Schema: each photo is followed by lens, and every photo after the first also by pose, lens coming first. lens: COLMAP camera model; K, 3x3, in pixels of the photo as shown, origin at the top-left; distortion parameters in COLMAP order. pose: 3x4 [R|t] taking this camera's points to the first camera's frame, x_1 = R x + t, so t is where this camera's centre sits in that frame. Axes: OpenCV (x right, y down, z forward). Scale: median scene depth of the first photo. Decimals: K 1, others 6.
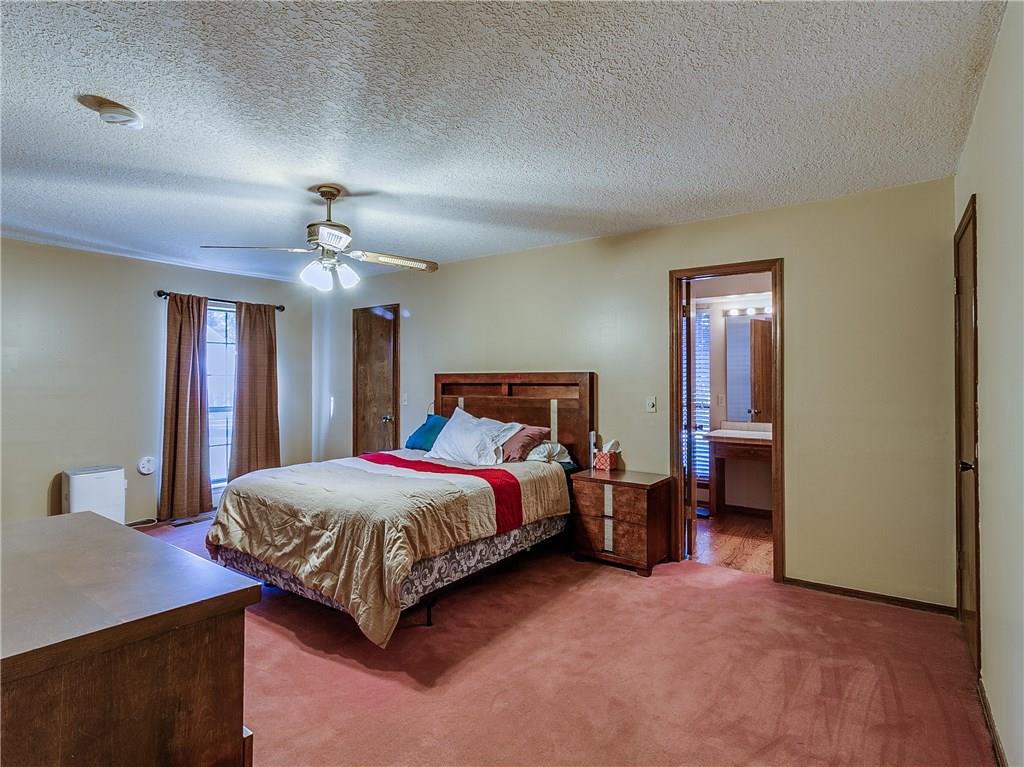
lens RADIAL K [[554.1, 0, 510.5], [0, 554.1, 378.5], [0, 0, 1]] dist [0.001532, -0.000064]
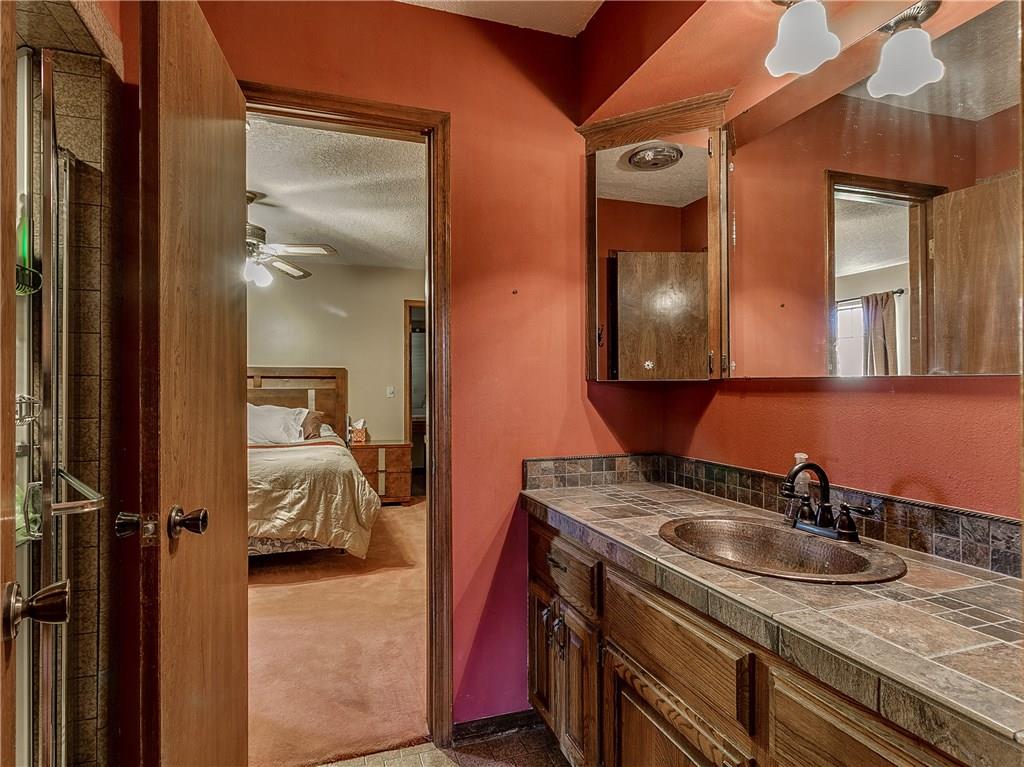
lens RADIAL K [[554.1, 0, 510.5], [0, 554.1, 378.5], [0, 0, 1]] dist [0.001532, -0.000064]
pose [[0.565232, 0.015149, 0.824793, -1.058569], [0.000644, 0.999823, -0.018805, 0.057431], [-0.824932, 0.011160, 0.565122, -0.073800]]
